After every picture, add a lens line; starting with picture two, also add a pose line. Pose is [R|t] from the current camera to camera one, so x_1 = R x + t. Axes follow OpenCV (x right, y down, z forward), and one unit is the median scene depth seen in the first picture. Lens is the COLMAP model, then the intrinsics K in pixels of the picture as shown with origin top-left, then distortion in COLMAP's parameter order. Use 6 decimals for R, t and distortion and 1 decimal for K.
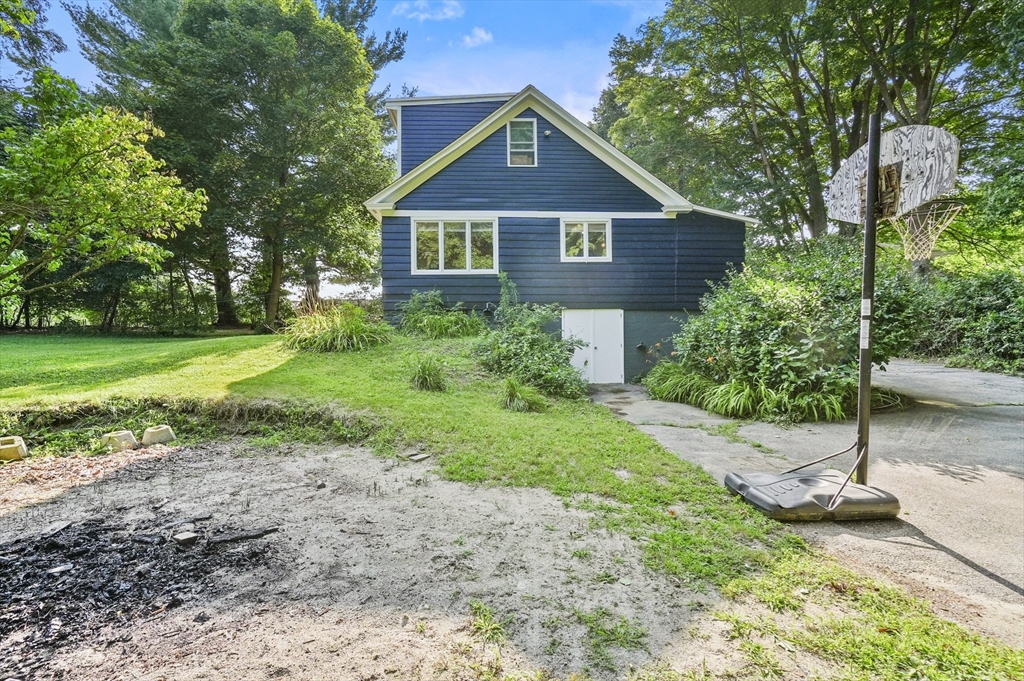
lens RADIAL K [[494.3, 0, 511.1], [0, 494.3, 342.5], [0, 0, 1]] dist [0.012989, 0.005979]
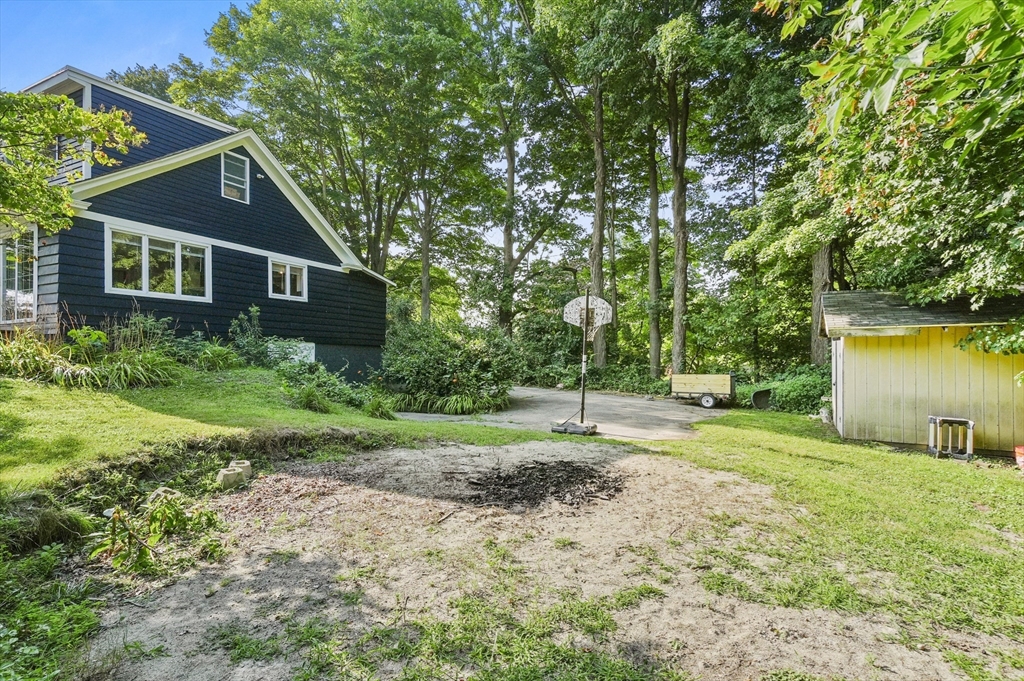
lens RADIAL K [[494.3, 0, 513.4], [0, 494.3, 347.0], [0, 0, 1]] dist [0.012989, 0.005979]
pose [[0.505809, 0.029398, 0.862145, -0.561226], [0.011760, 0.999091, -0.040968, -0.005200], [-0.862566, 0.030861, 0.505003, -0.000870]]
